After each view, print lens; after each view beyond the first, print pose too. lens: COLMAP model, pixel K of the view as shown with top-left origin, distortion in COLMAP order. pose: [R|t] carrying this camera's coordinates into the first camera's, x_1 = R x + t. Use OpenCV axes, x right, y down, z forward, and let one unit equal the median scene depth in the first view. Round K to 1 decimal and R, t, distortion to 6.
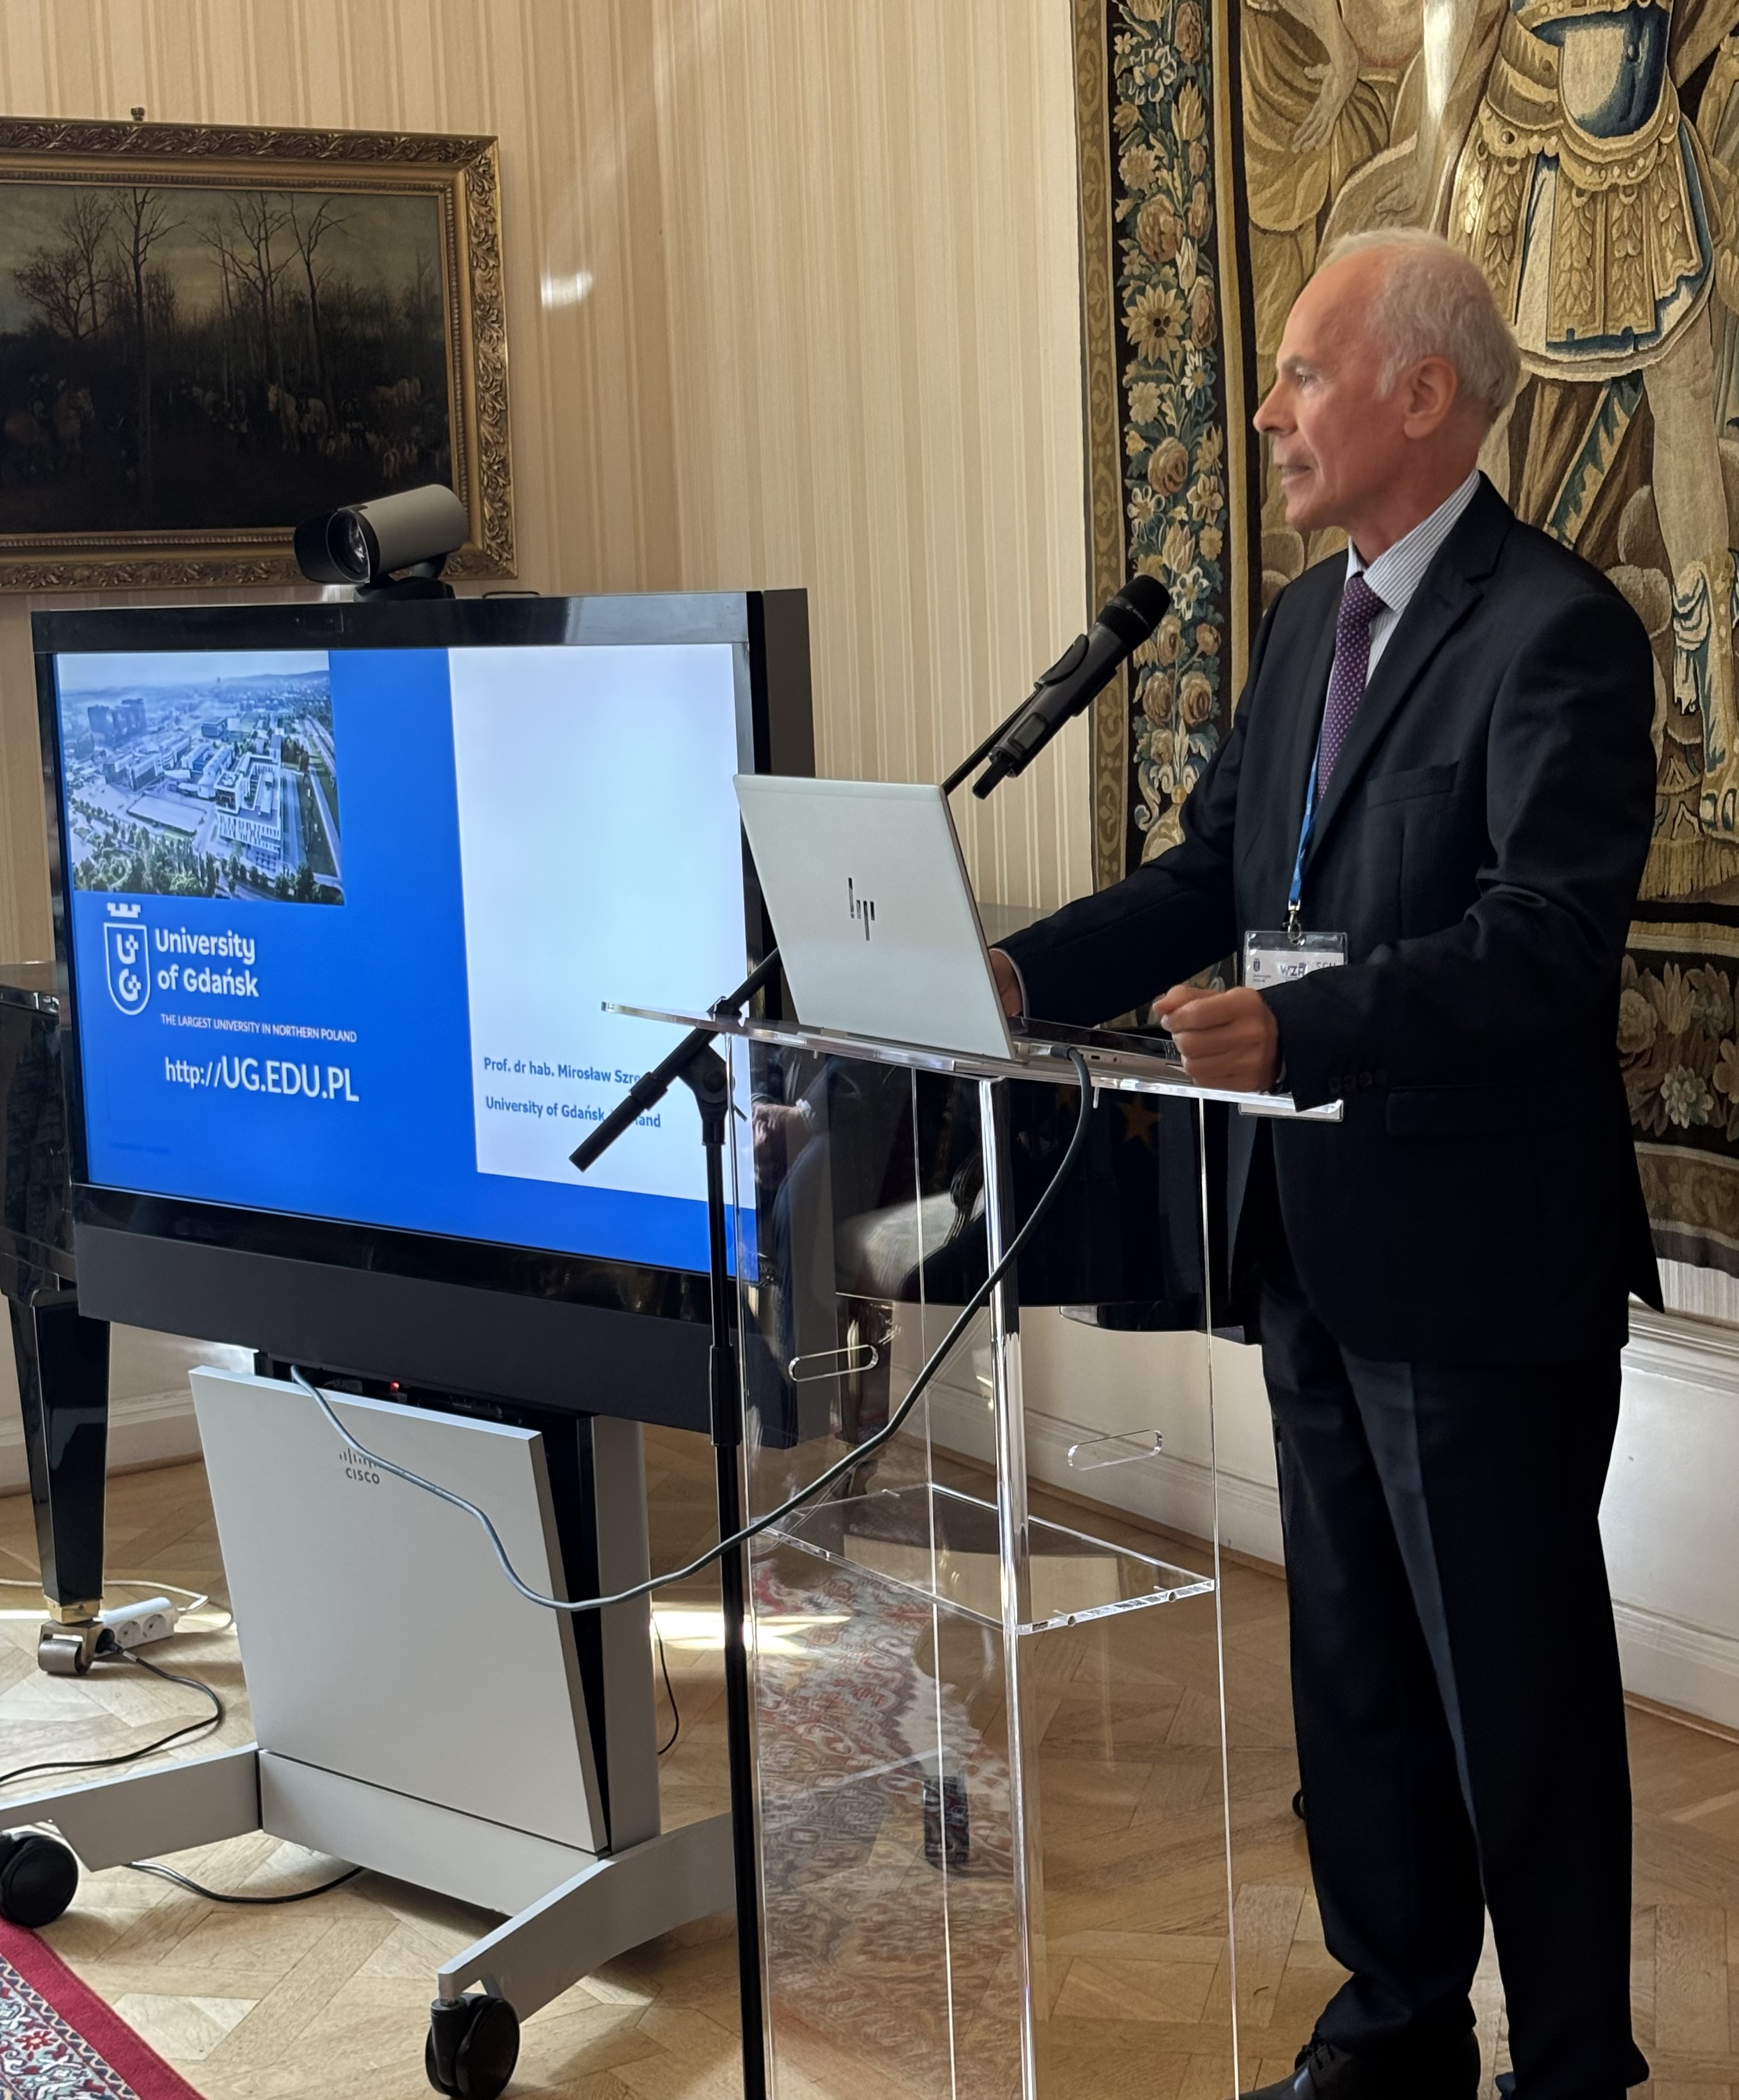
lens RADIAL K [[3484.7, 0, 857.5], [0, 3484.7, 969.4], [0, 0, 1]] dist [0.225786, -0.966221]
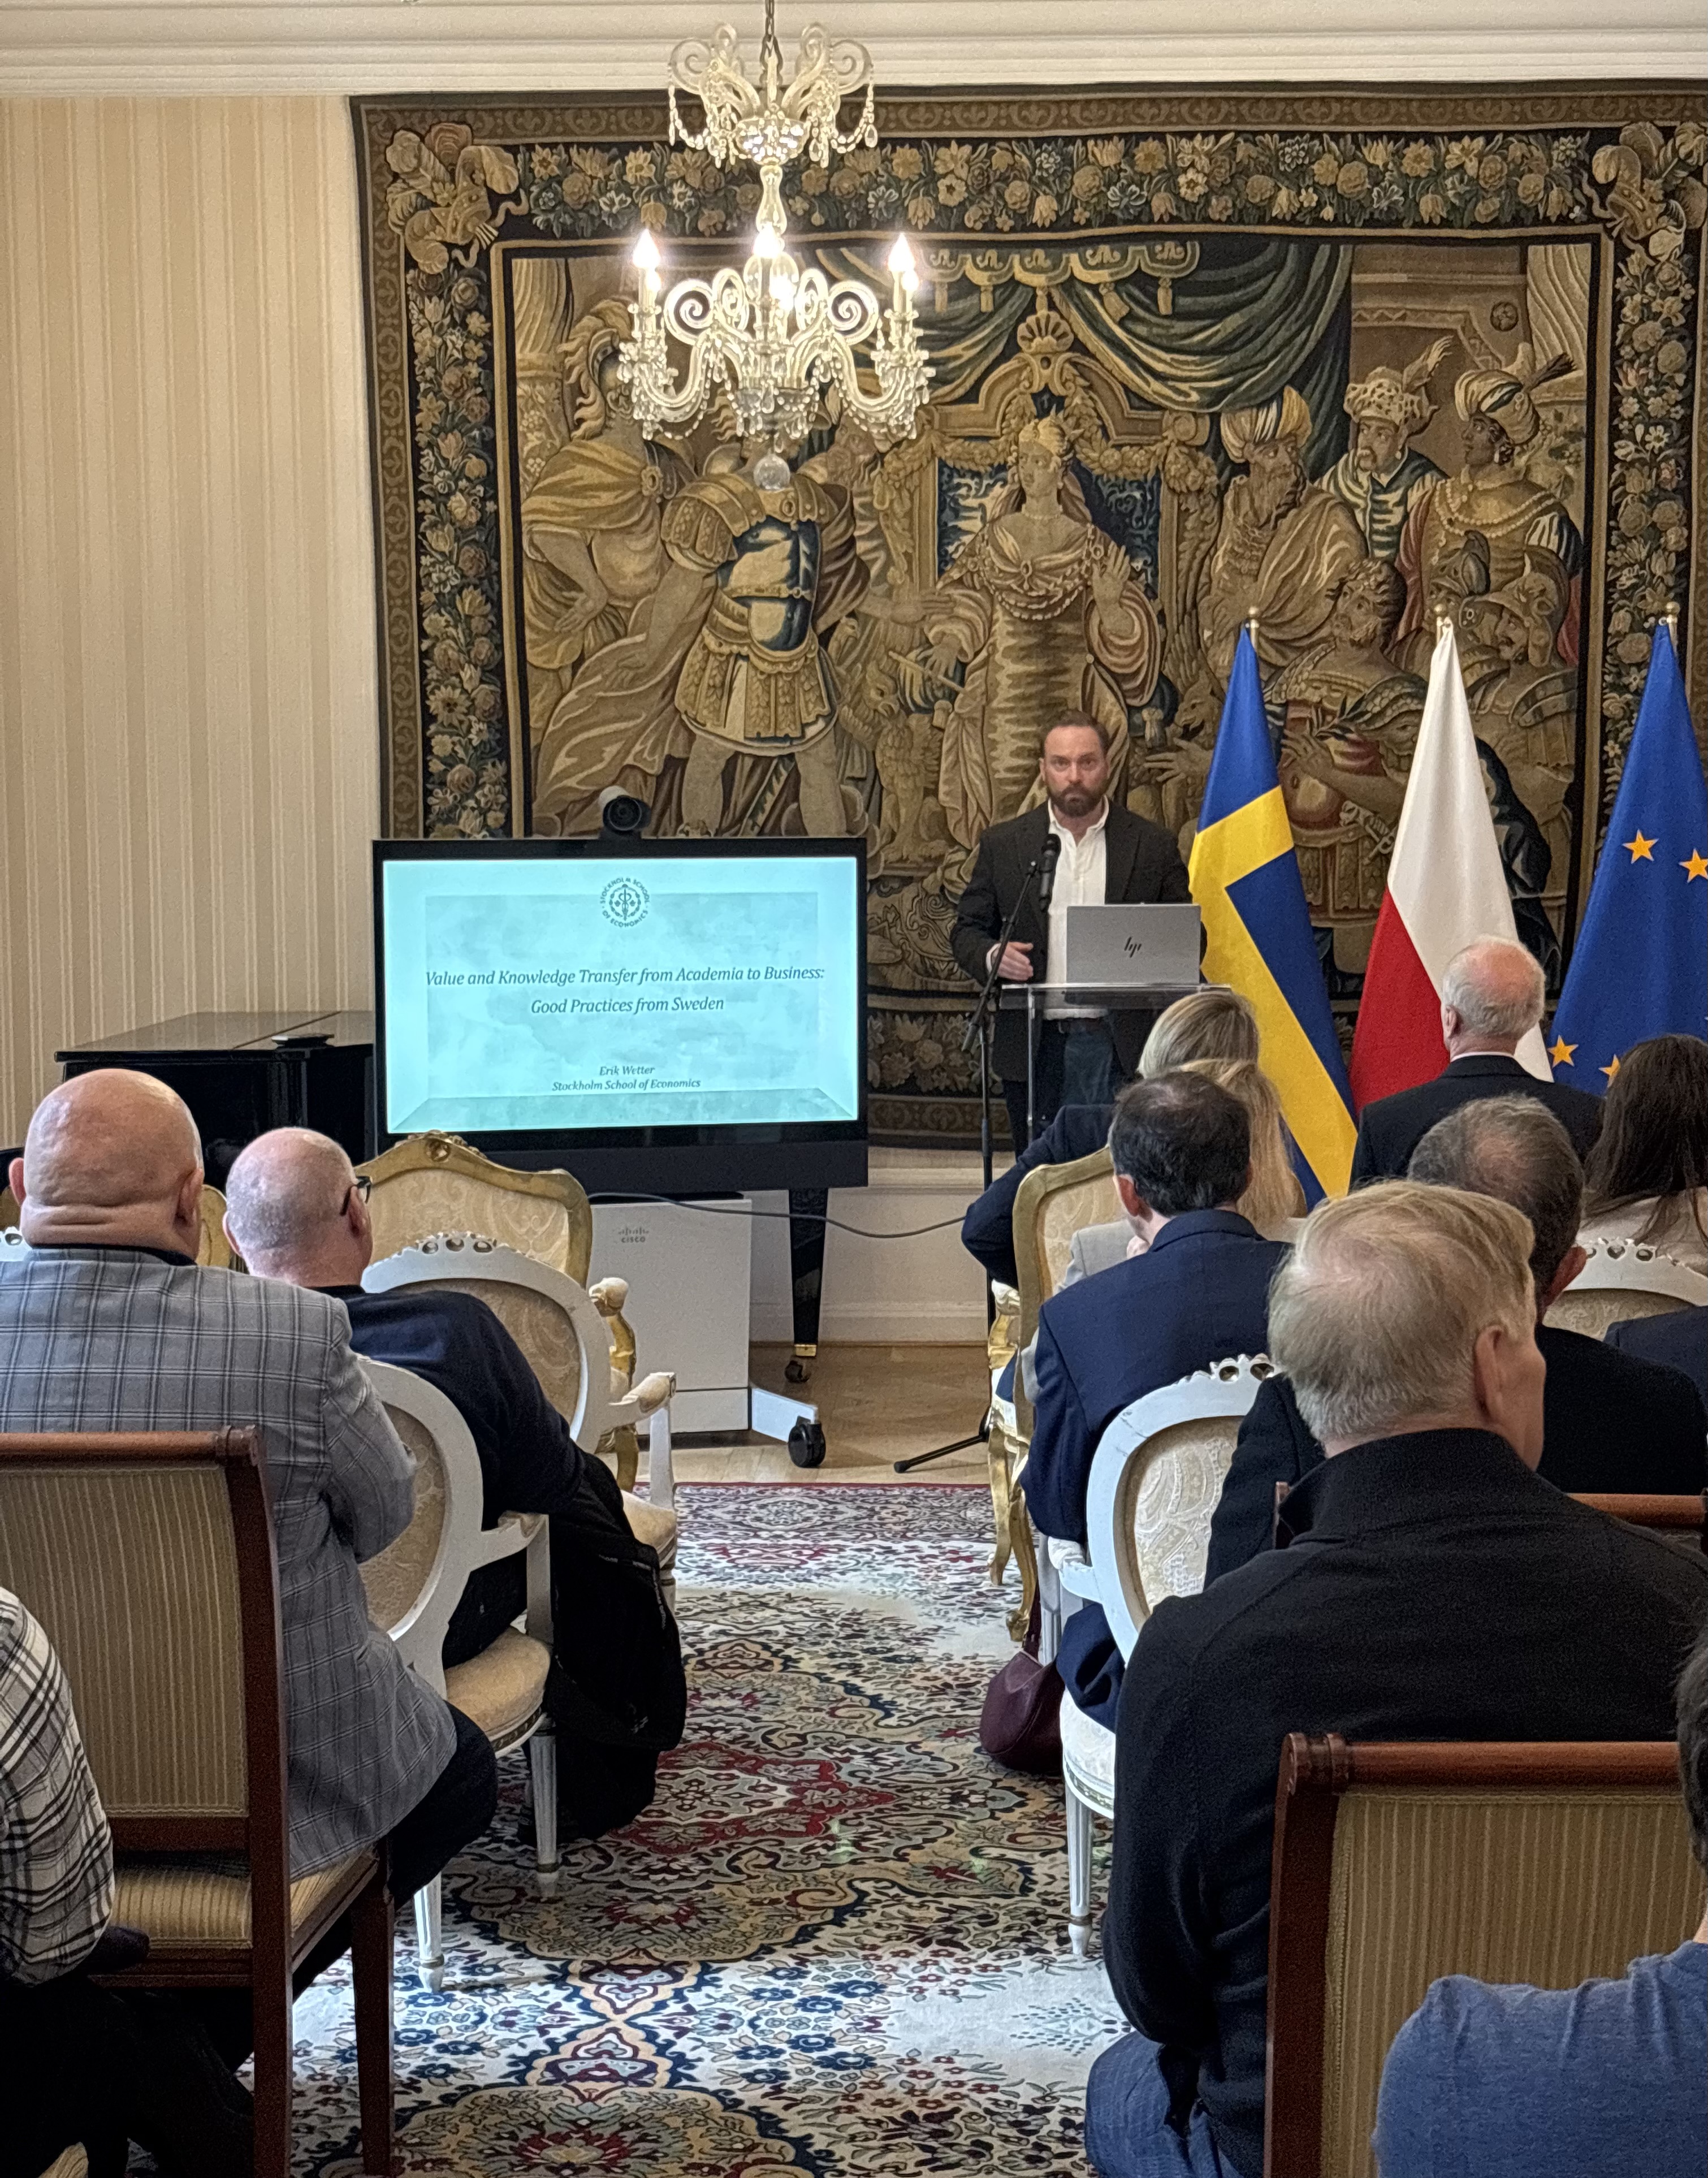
lens RADIAL K [[3464.8, 0, 854.0], [0, 3464.8, 1089.0], [0, 0, 1]] dist [0.237786, -1.002815]
pose [[0.565826, -0.034475, 0.823804, -1.447864], [0.077506, 0.996925, -0.011514, 0.069267], [-0.820874, 0.070365, 0.566758, -0.267688]]
